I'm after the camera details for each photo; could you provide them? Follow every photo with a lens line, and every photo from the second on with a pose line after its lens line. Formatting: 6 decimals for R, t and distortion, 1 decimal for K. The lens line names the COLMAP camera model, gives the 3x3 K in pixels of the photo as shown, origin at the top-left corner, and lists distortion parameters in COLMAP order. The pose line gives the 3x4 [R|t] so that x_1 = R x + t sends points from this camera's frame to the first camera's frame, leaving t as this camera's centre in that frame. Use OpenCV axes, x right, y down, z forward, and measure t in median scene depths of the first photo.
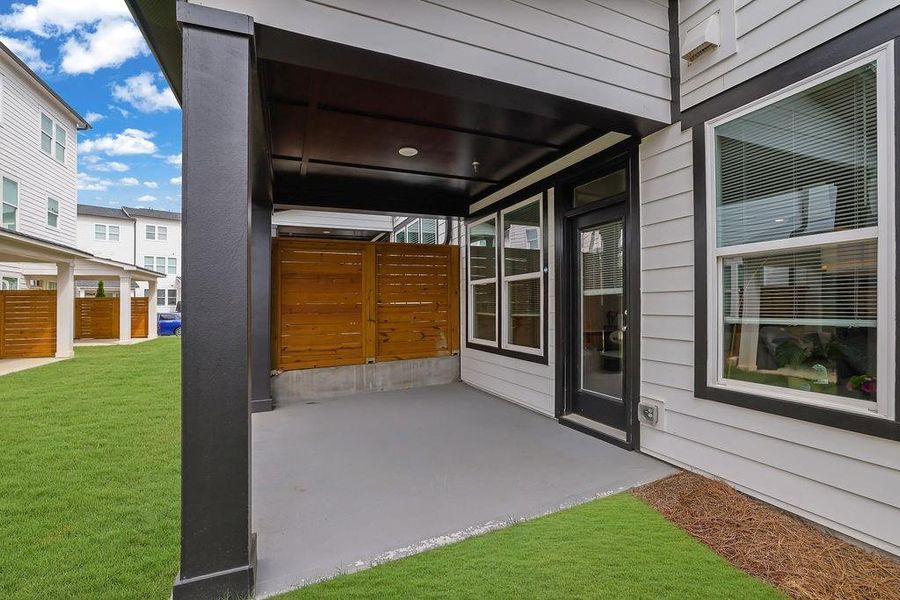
lens RADIAL K [[394.5, 0, 467.9], [0, 394.5, 304.4], [0, 0, 1]] dist [-0.024755, 0.000028]
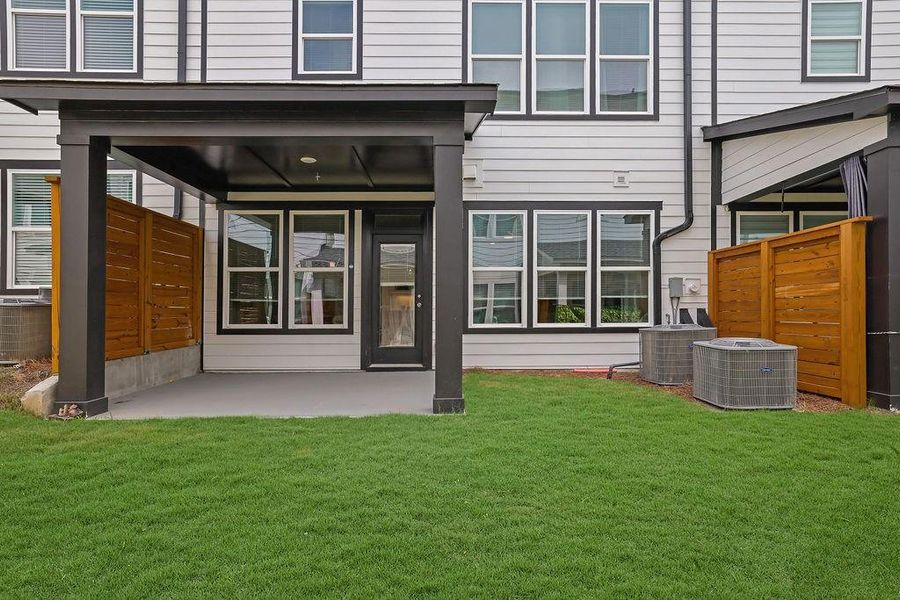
lens RADIAL K [[427.8, 0, 455.8], [0, 427.8, 302.5], [0, 0, 1]] dist [-0.026073, 0.000403]
pose [[0.401442, 0.028217, 0.915450, -1.018422], [-0.003581, 0.999566, -0.029240, 0.081915], [-0.915877, 0.008459, 0.401369, 0.052066]]
